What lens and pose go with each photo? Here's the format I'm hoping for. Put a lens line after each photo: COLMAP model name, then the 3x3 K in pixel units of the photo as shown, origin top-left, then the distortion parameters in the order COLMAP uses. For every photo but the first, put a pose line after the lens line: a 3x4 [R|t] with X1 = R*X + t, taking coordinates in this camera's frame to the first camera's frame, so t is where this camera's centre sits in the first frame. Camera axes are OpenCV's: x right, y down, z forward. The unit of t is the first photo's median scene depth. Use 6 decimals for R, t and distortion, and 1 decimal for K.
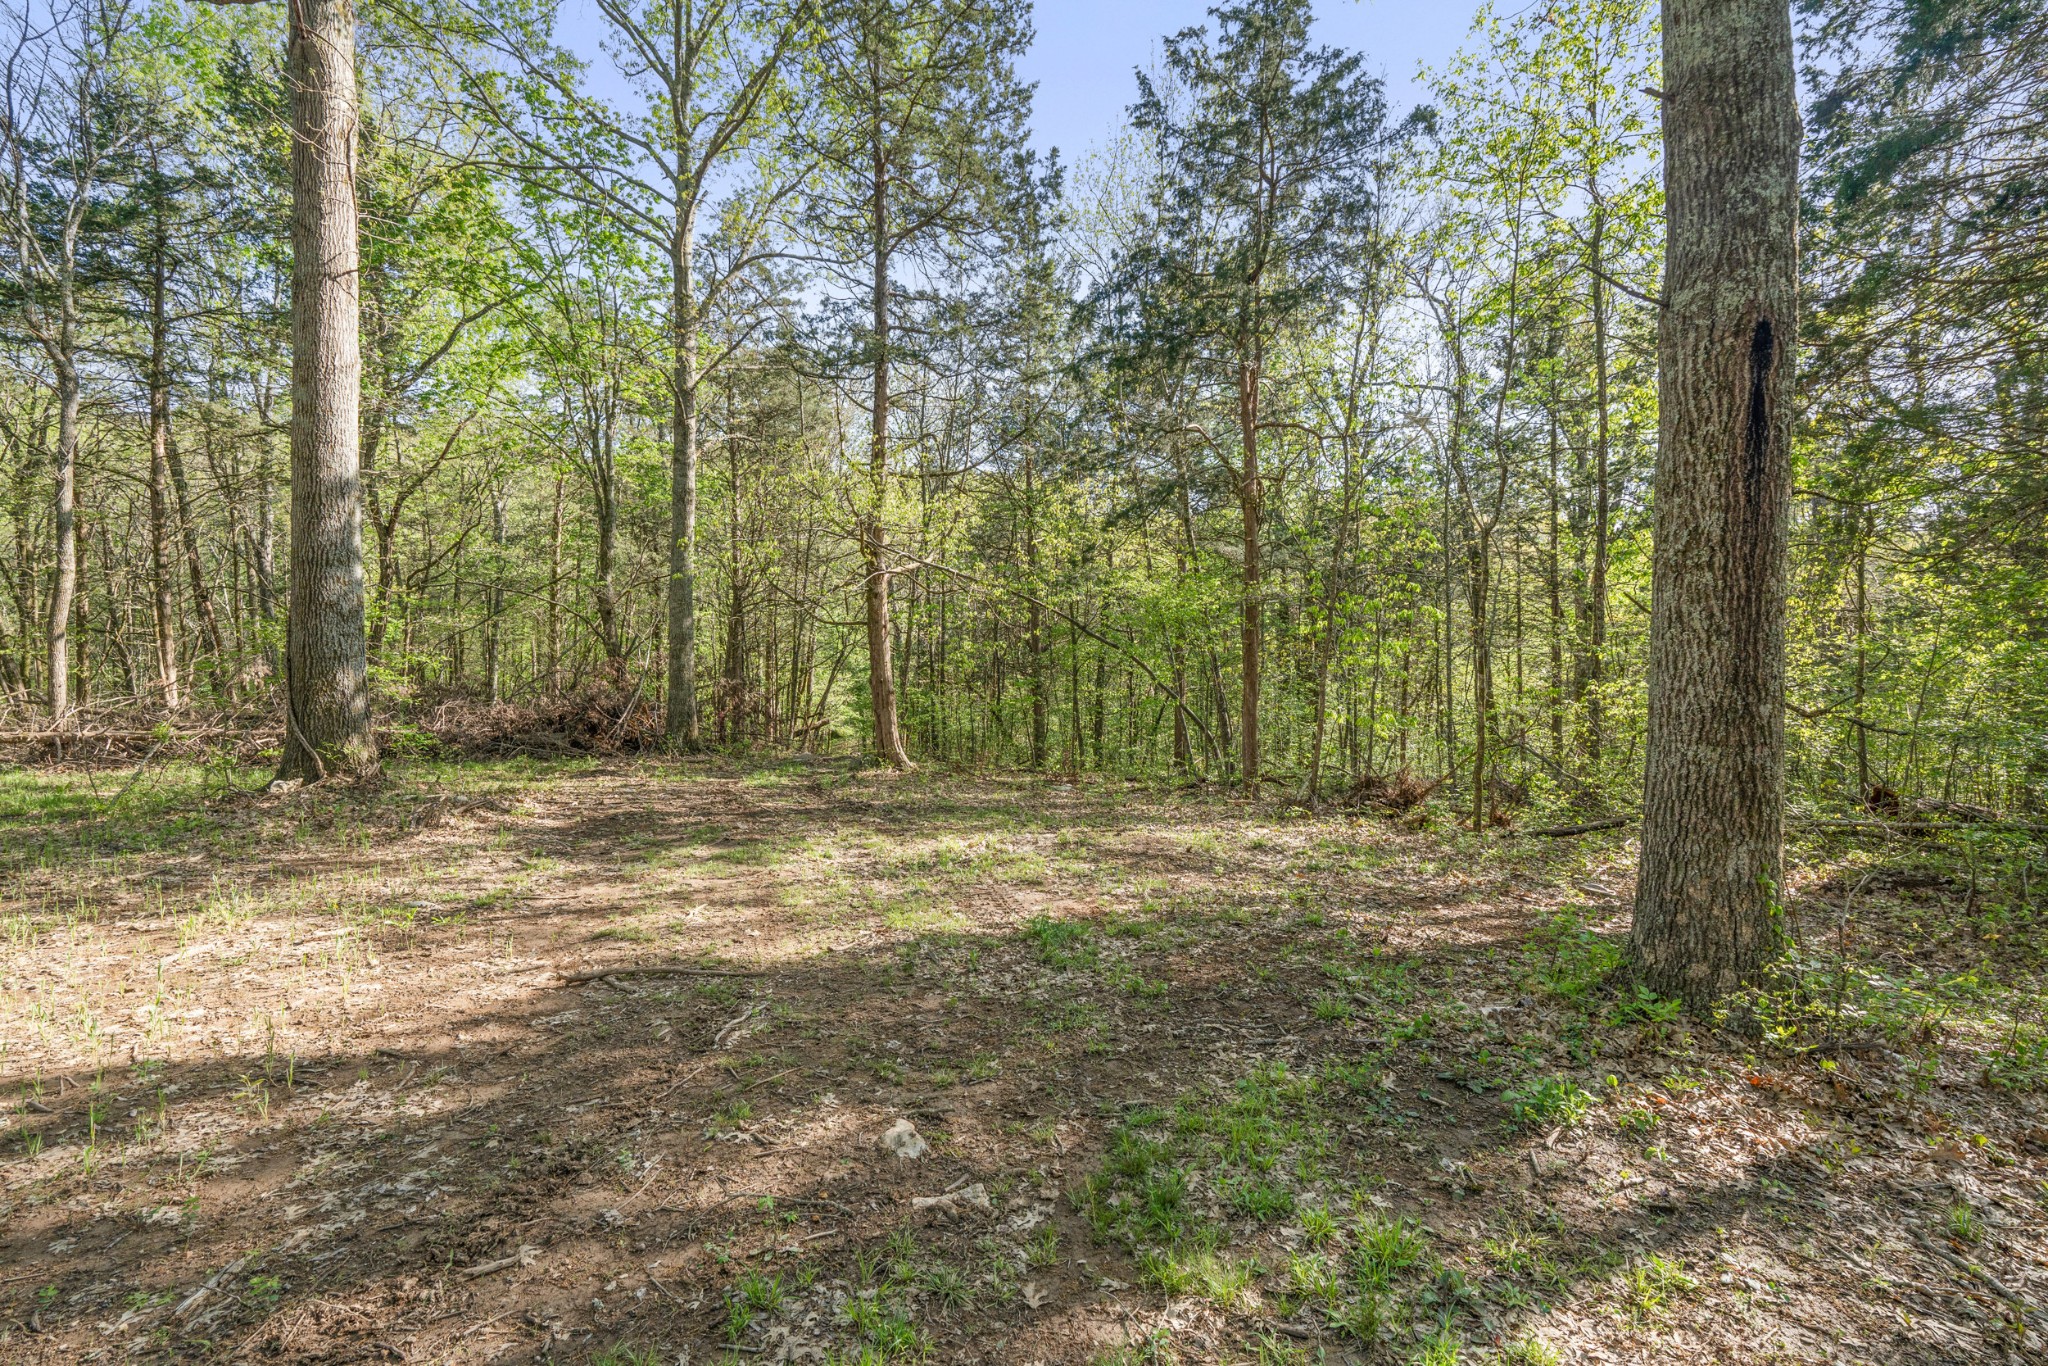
lens RADIAL K [[908.9, 0, 1023.4], [0, 908.9, 686.3], [0, 0, 1]] dist [0.001787, -0.001878]
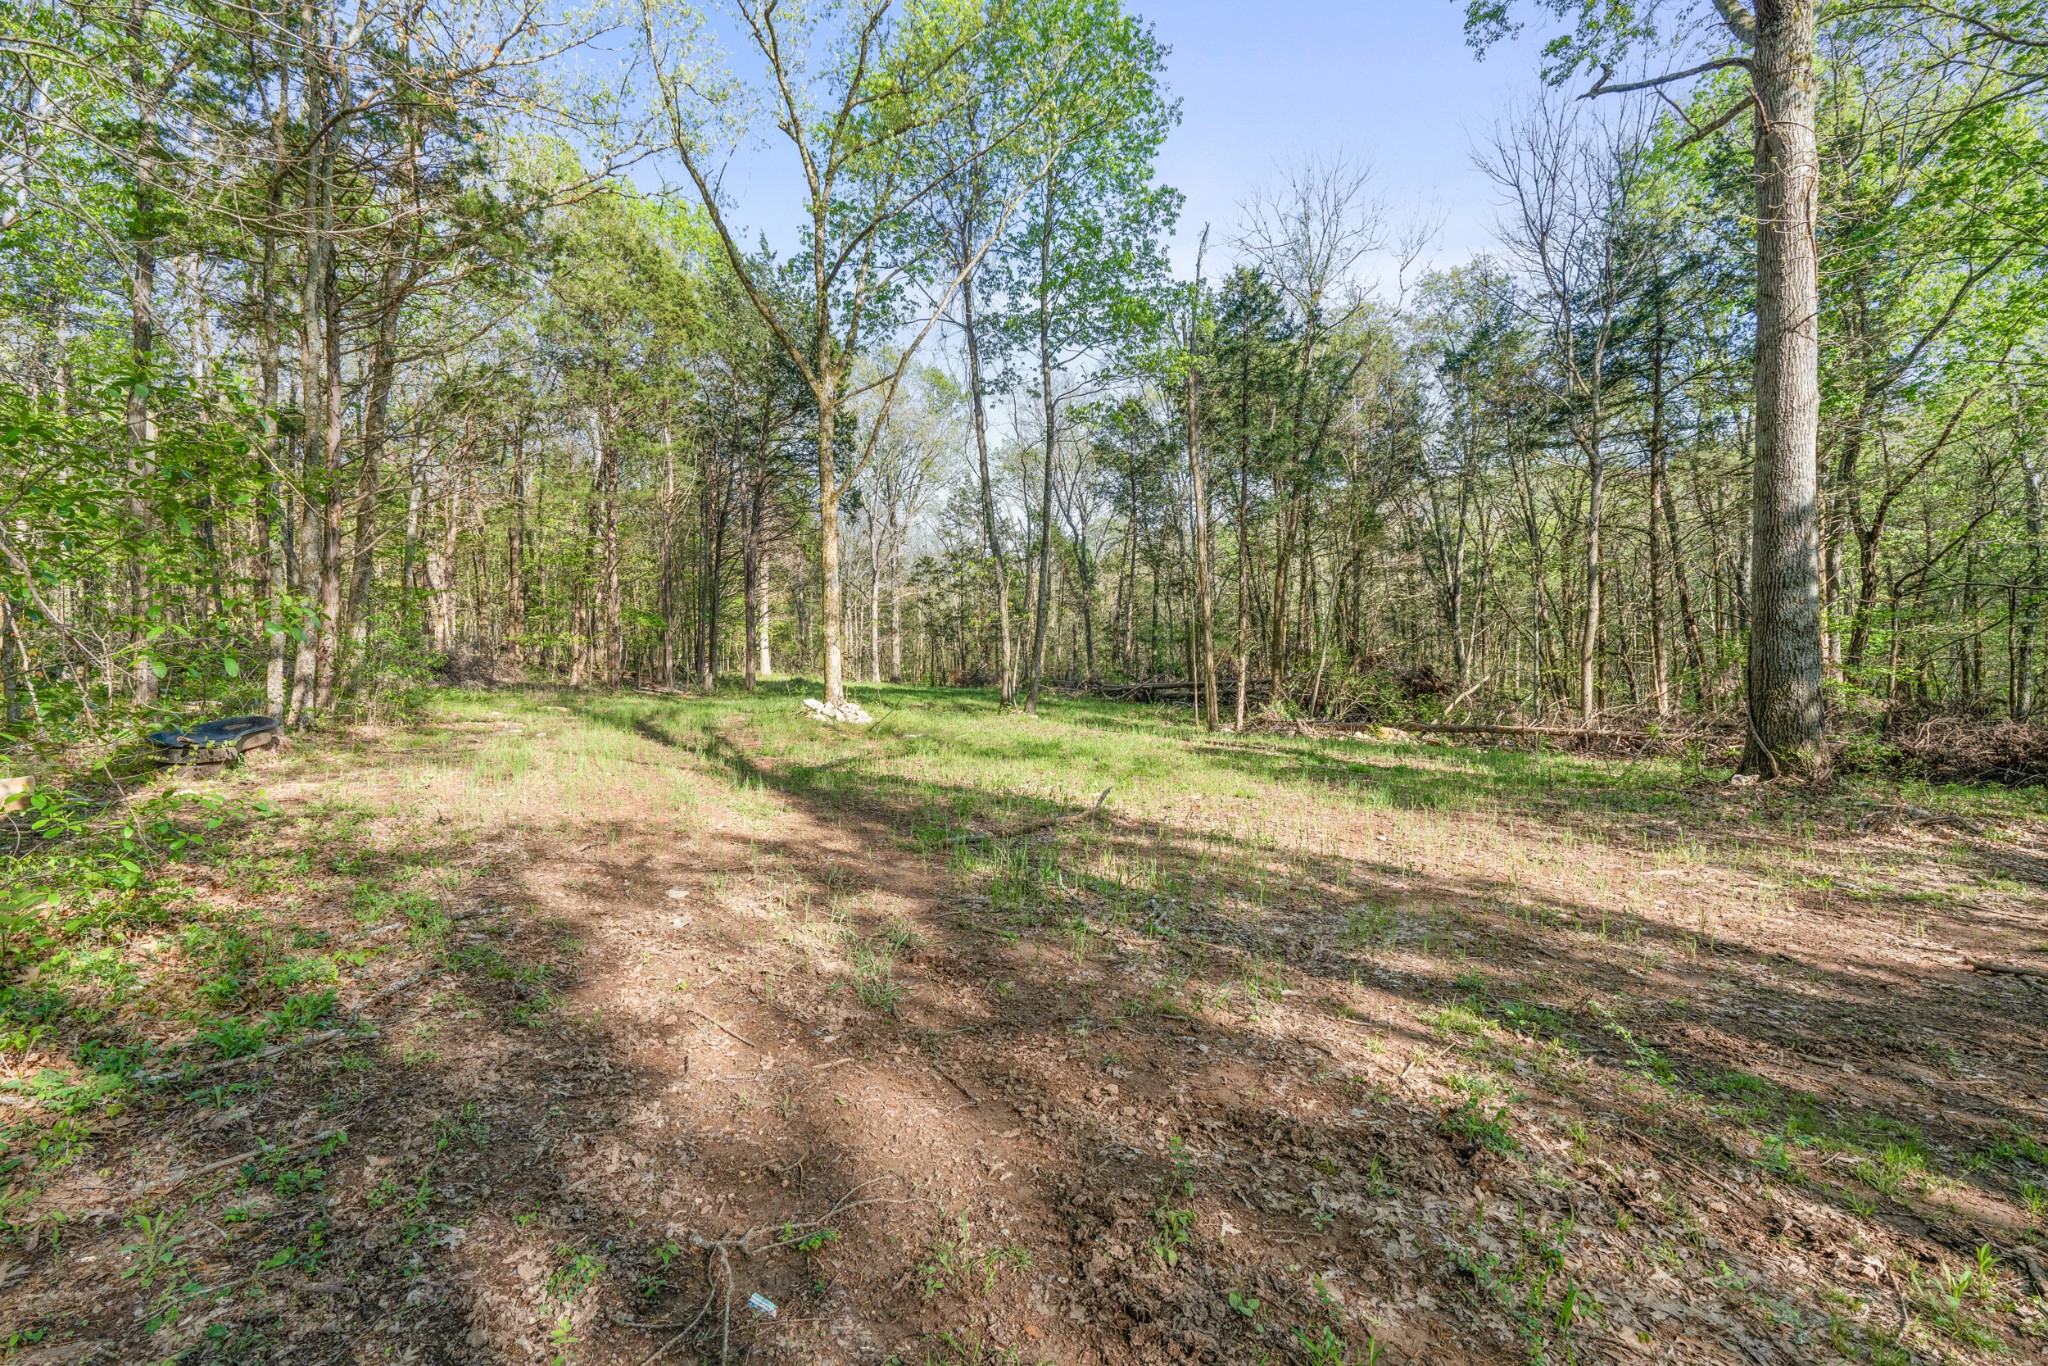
lens RADIAL K [[908.9, 0, 1023.4], [0, 908.9, 686.3], [0, 0, 1]] dist [0.001787, -0.001878]
pose [[0.200096, -0.001184, -0.979776, 0.091047], [-0.016776, 0.999849, -0.004635, 0.005908], [0.979633, 0.017365, 0.200046, -0.088285]]
